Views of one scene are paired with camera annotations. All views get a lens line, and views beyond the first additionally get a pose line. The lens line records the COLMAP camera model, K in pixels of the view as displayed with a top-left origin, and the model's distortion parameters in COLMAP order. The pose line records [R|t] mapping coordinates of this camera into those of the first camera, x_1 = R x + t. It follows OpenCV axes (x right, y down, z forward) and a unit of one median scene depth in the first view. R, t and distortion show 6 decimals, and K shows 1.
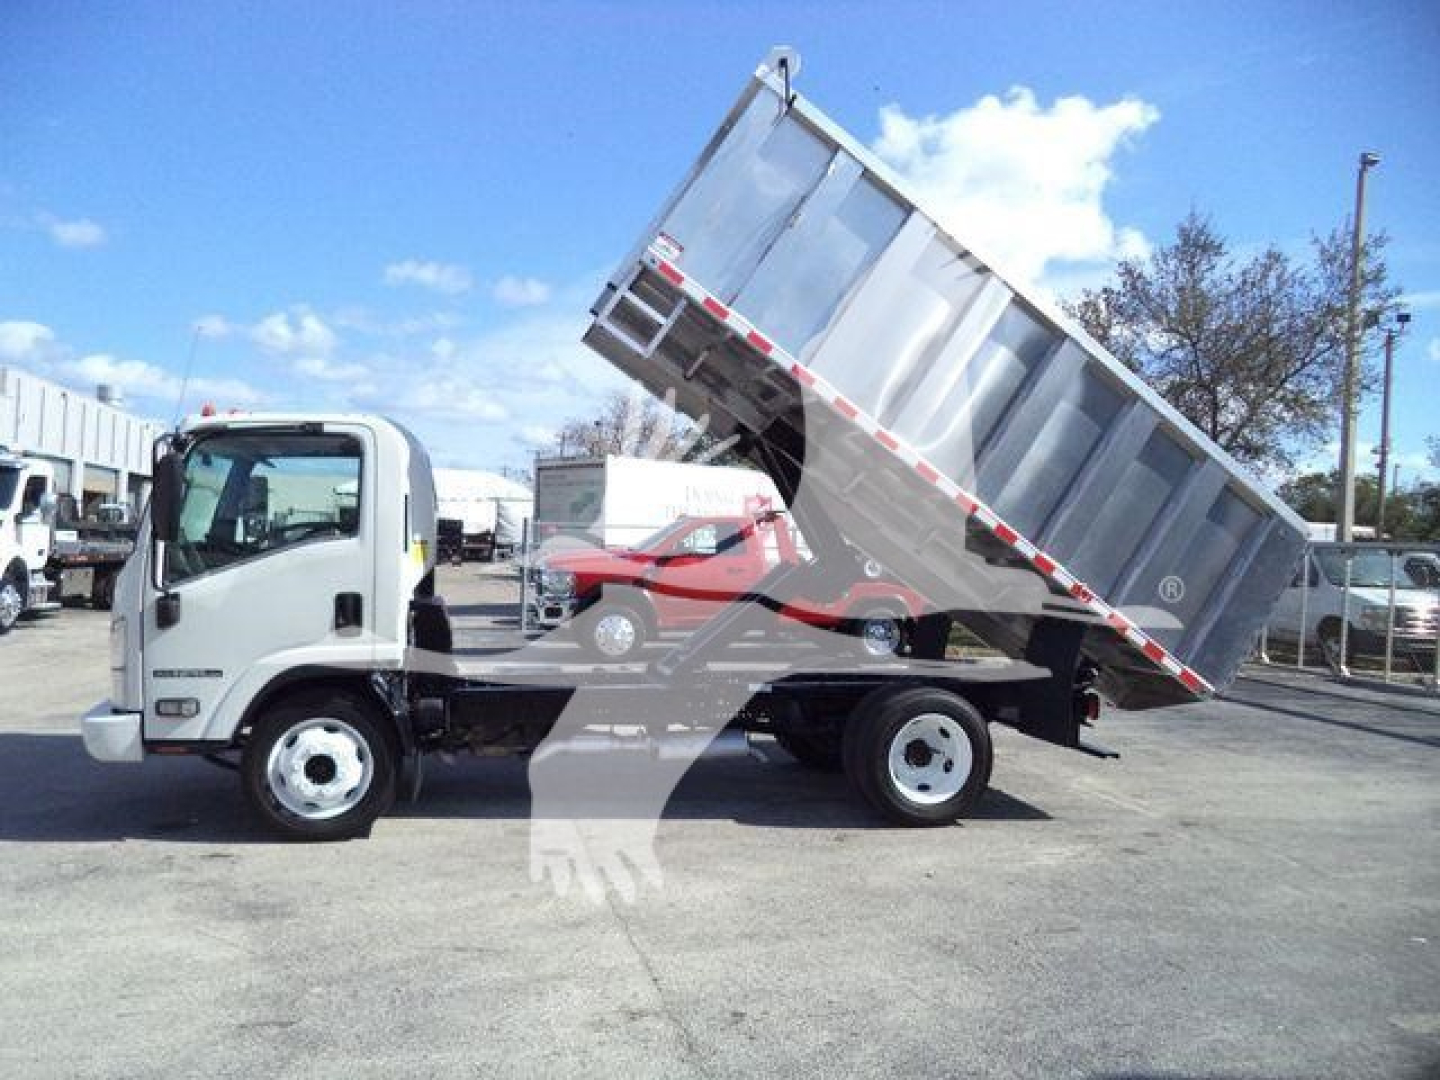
lens RADIAL K [[1167.6, 0, 727.7], [0, 1167.6, 532.9], [0, 0, 1]] dist [-0.023883, -0.008747]
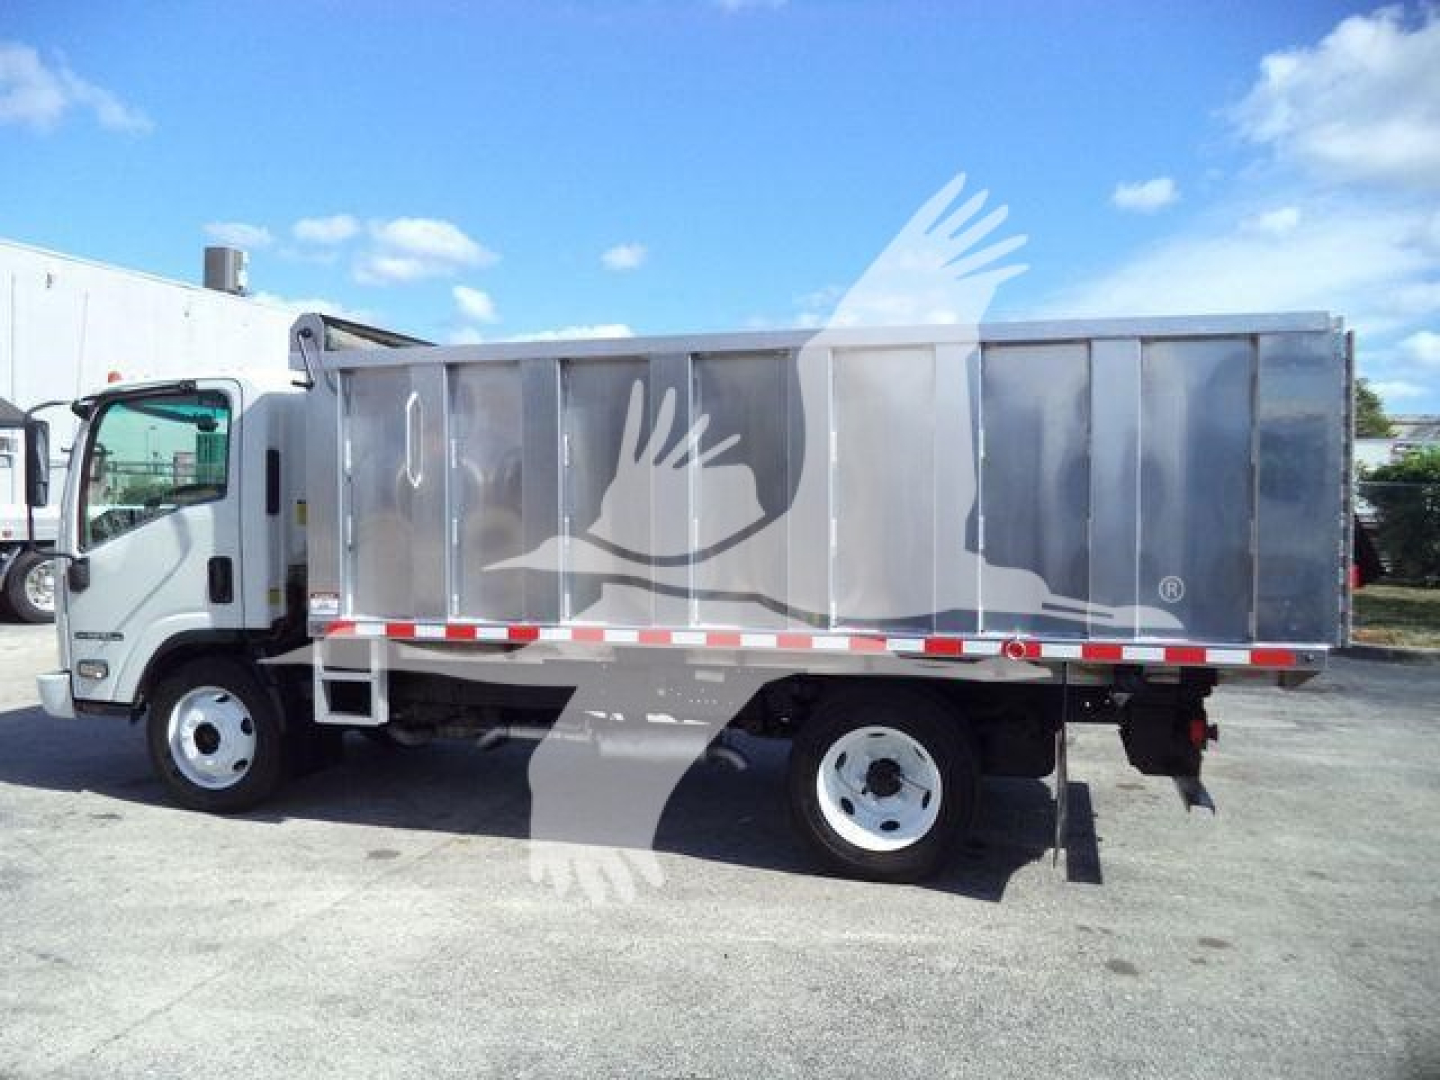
lens RADIAL K [[1167.6, 0, 726.2], [0, 1167.6, 528.1], [0, 0, 1]] dist [-0.023883, -0.008747]
pose [[0.872755, -0.010915, -0.488036, 0.501994], [0.022977, 0.999560, 0.018735, 0.019948], [0.487617, -0.027565, 0.872623, 0.375851]]
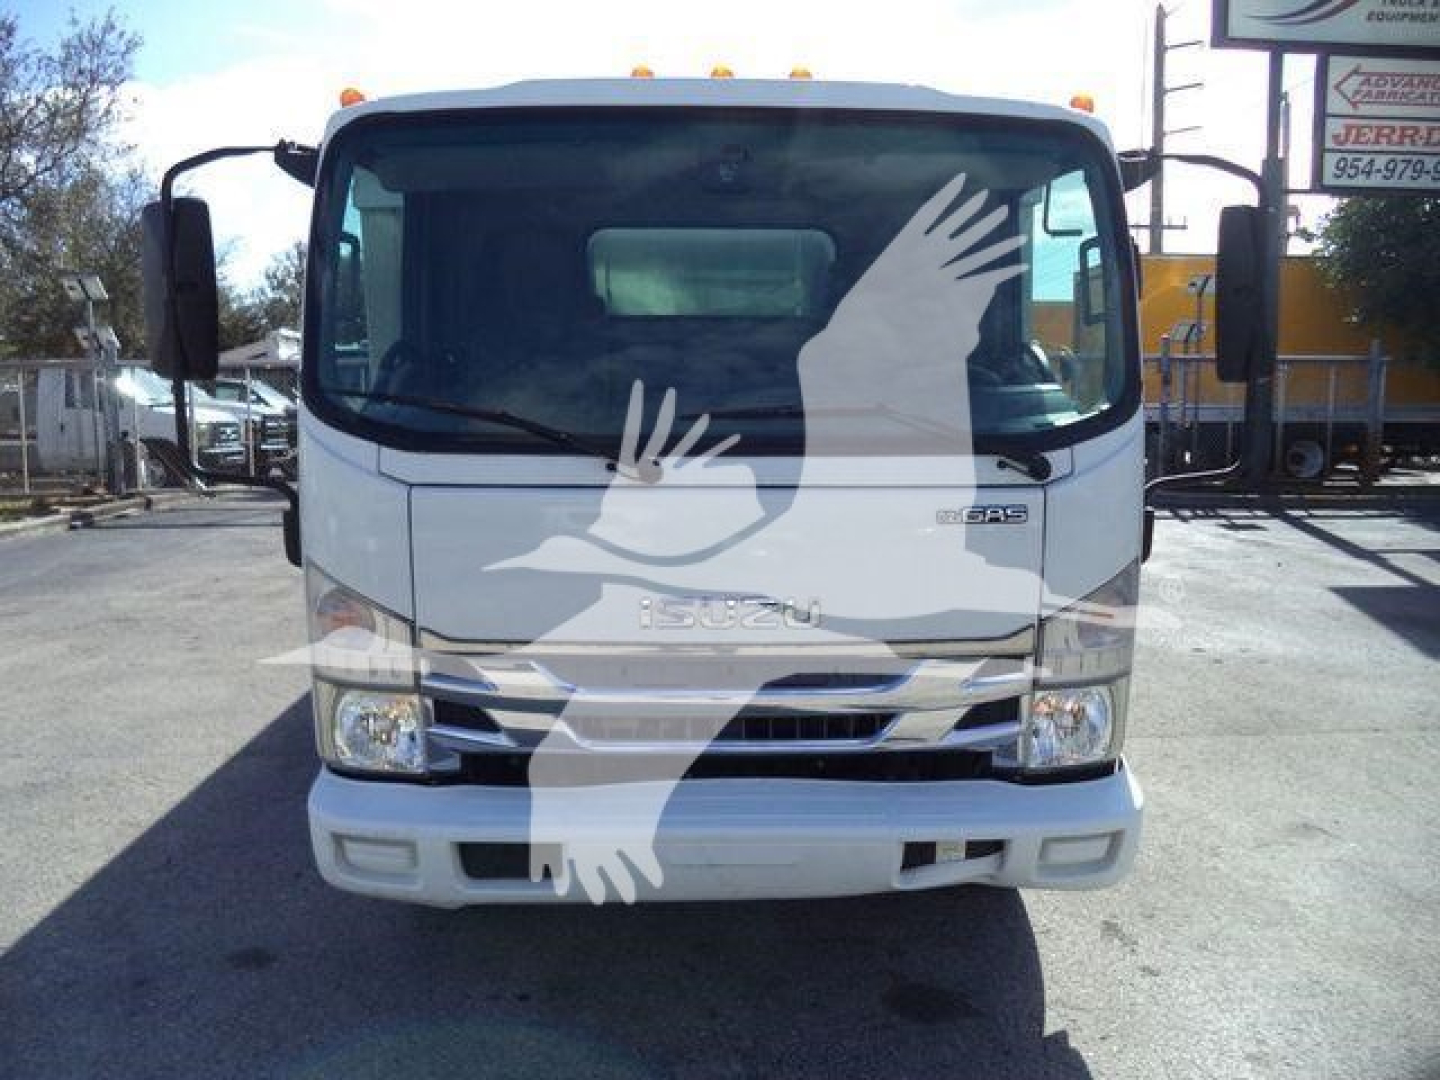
lens RADIAL K [[1167.6, 0, 708.9], [0, 1167.6, 542.2], [0, 0, 1]] dist [-0.023883, -0.008747]
pose [[0.199996, -0.163637, 0.966036, -0.960733], [0.001989, 0.986021, 0.166610, -0.006918], [-0.979795, -0.031400, 0.197526, 1.043818]]
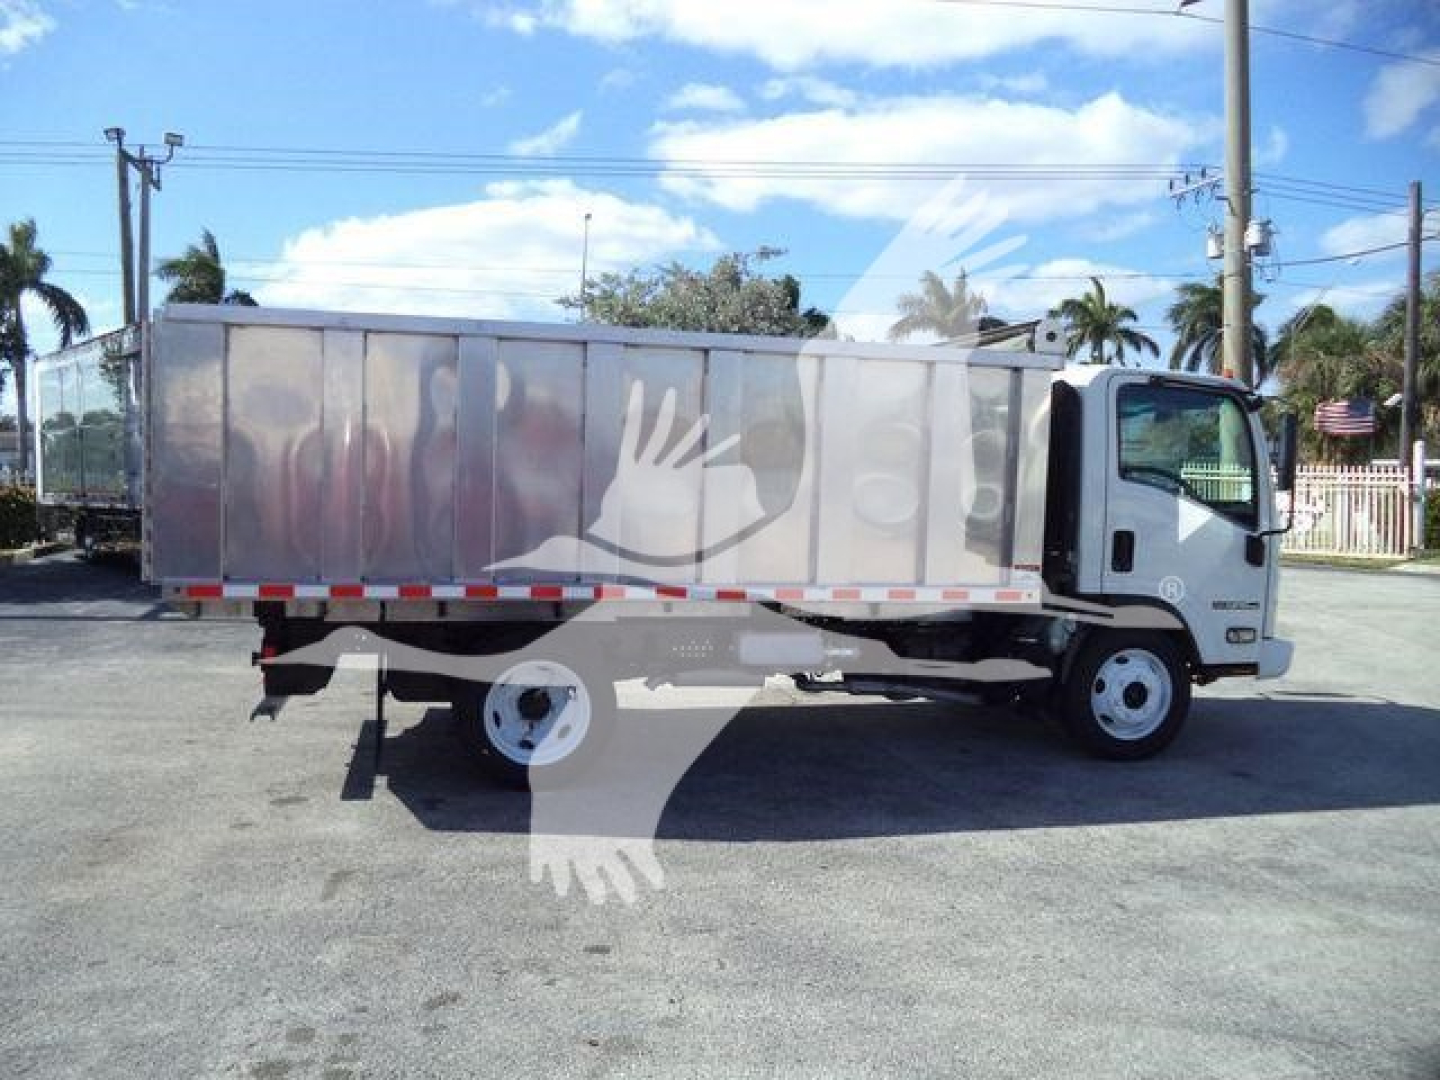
lens RADIAL K [[1167.6, 0, 717.1], [0, 1167.6, 563.2], [0, 0, 1]] dist [-0.023883, -0.008747]
pose [[-0.998694, -0.050632, 0.006798, -0.036174], [-0.050117, 0.996830, 0.061788, 0.036235], [-0.009905, 0.061366, -0.998066, 2.411824]]
